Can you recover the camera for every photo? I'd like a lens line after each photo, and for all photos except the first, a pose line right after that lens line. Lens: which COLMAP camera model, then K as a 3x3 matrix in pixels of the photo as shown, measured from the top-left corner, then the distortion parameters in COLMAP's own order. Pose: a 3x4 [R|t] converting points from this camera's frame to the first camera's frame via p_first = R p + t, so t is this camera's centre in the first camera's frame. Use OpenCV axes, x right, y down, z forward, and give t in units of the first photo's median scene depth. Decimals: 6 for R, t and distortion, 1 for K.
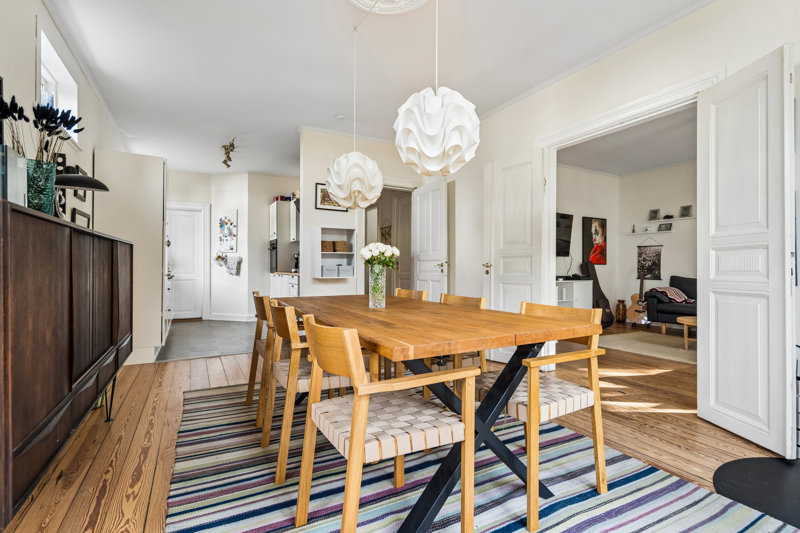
lens RADIAL K [[397.3, 0, 403.2], [0, 397.3, 266.7], [0, 0, 1]] dist [-0.000869, 0.000320]
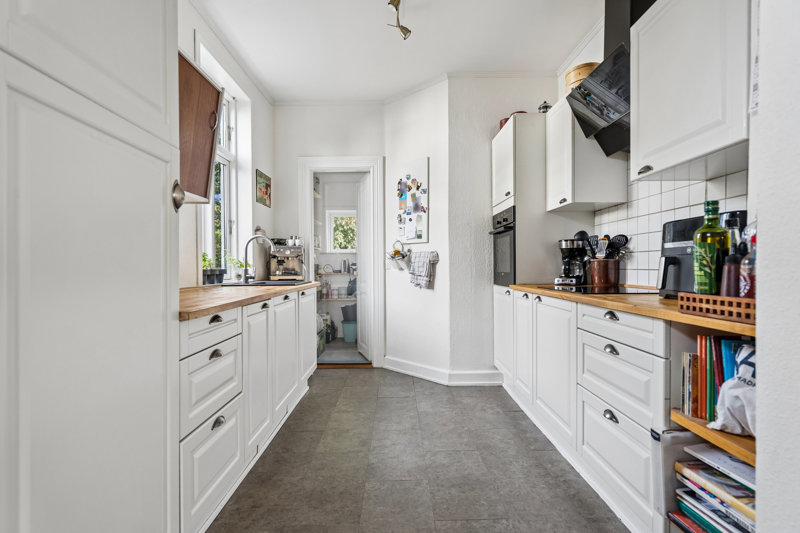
lens RADIAL K [[397.3, 0, 400.9], [0, 397.3, 266.9], [0, 0, 1]] dist [-0.000869, 0.000320]
pose [[0.885261, -0.003221, -0.465083, -0.215111], [0.006043, 0.999971, 0.004576, -0.007935], [0.465055, -0.006862, 0.885255, 0.537334]]
